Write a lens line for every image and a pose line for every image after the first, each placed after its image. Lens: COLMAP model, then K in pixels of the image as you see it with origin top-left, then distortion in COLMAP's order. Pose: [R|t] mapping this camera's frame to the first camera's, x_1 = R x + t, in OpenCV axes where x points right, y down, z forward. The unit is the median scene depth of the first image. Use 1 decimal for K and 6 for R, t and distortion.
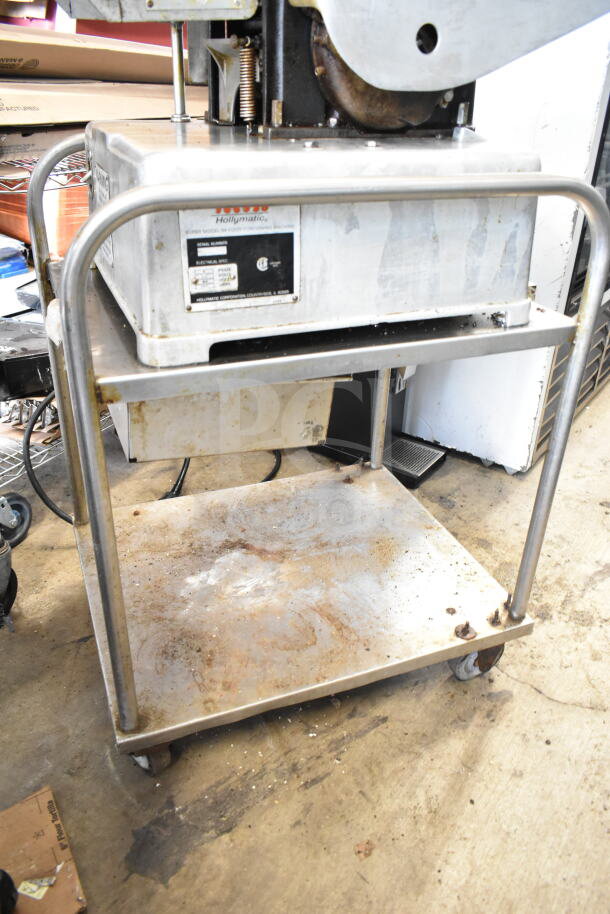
lens RADIAL K [[702.6, 0, 307.3], [0, 702.6, 457.9], [0, 0, 1]] dist [-0.007459, -0.001399]
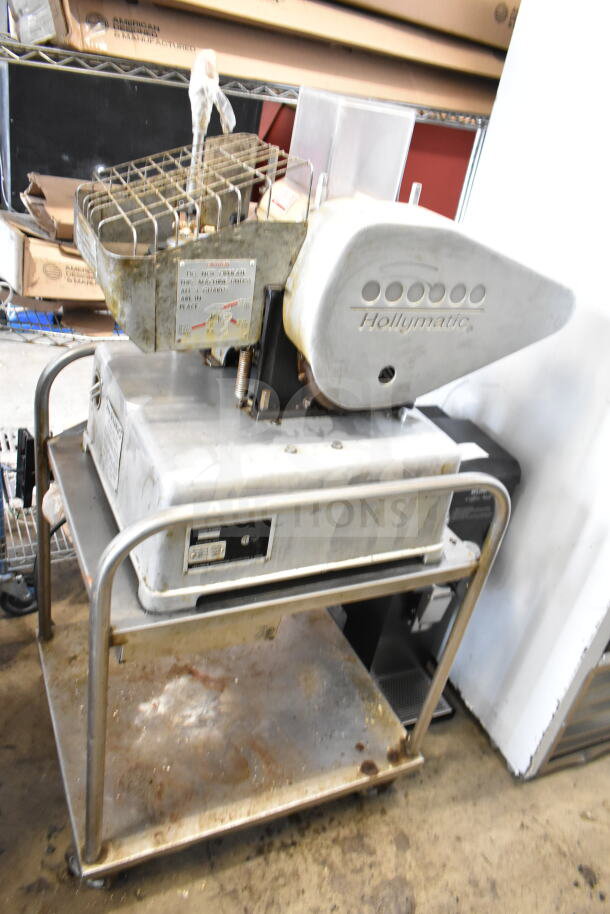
lens RADIAL K [[702.6, 0, 304.8], [0, 702.6, 454.6], [0, 0, 1]] dist [-0.007459, -0.001399]
pose [[0.989280, 0.092779, 0.112768, -0.110925], [-0.094165, 0.995532, 0.007020, -0.431511], [-0.111613, -0.017563, 0.993597, -0.284275]]
